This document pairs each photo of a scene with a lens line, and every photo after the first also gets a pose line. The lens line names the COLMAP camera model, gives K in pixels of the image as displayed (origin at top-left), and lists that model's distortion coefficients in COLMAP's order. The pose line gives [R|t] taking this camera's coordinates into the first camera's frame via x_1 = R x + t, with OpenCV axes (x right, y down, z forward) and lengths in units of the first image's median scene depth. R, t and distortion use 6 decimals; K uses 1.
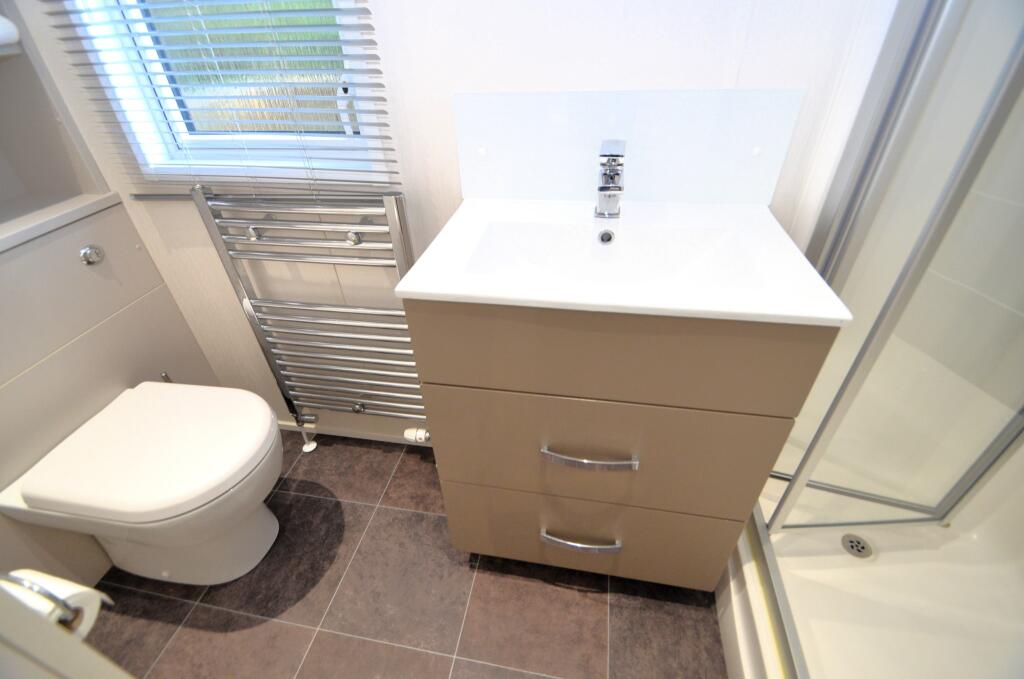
lens RADIAL K [[465.2, 0, 512.0], [0, 465.2, 339.5], [0, 0, 1]] dist [0.000981, 0.000101]
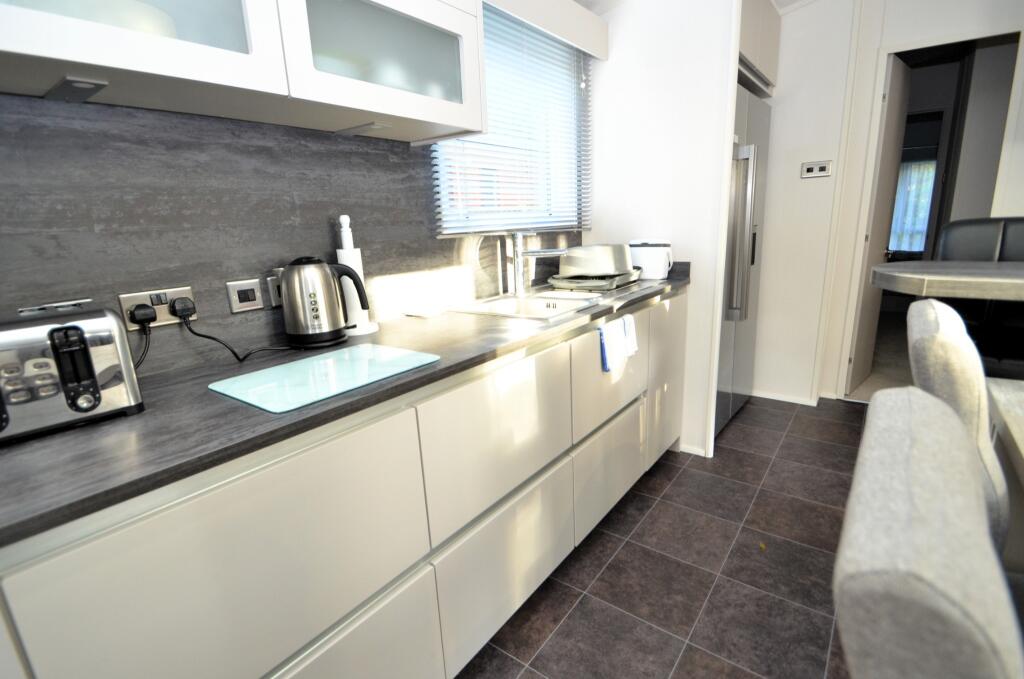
lens RADIAL K [[465.2, 0, 512.0], [0, 465.2, 339.5], [0, 0, 1]] dist [0.000981, 0.000101]
pose [[-0.464066, 0.250397, -0.849673, 0.904491], [-0.466841, 0.746051, 0.474835, -0.306889], [0.752796, 0.617017, -0.229321, 0.371483]]
